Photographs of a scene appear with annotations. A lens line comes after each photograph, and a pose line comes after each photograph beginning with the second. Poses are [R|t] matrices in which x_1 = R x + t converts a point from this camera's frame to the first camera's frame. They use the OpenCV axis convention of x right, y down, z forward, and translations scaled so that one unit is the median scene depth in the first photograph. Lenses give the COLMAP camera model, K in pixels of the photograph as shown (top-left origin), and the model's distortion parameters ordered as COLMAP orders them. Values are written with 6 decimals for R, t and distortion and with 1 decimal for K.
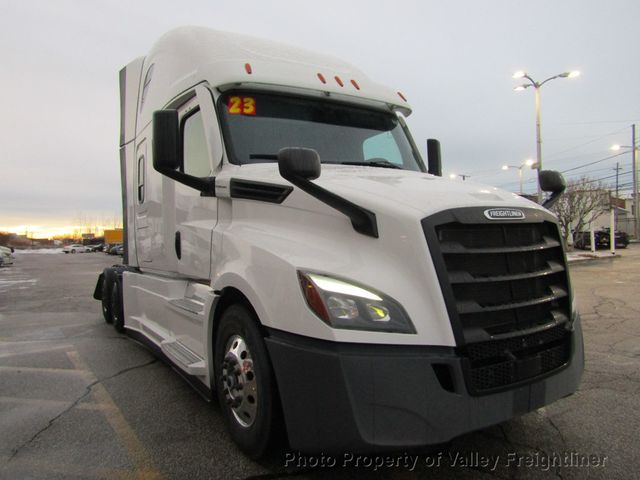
lens RADIAL K [[488.8, 0, 319.9], [0, 488.8, 221.5], [0, 0, 1]] dist [-0.073198, 0.000481]
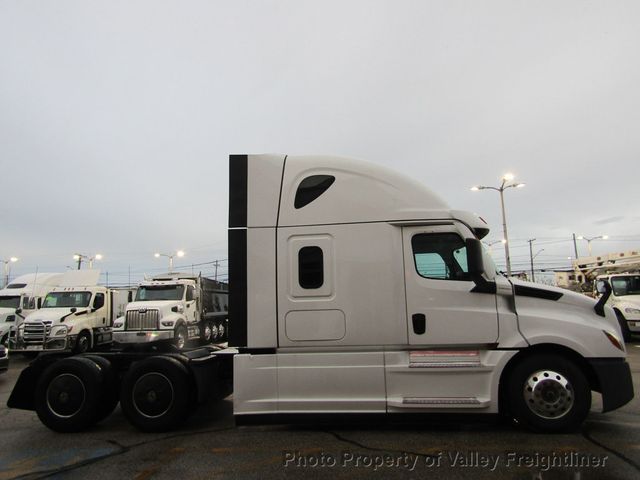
lens RADIAL K [[452.6, 0, 328.7], [0, 452.6, 237.3], [0, 0, 1]] dist [-0.005906, -0.000038]
pose [[0.662093, 0.147631, 0.734737, -2.435797], [-0.036152, 0.985555, -0.165450, 0.055390], [-0.748549, 0.082981, 0.657866, 0.492104]]
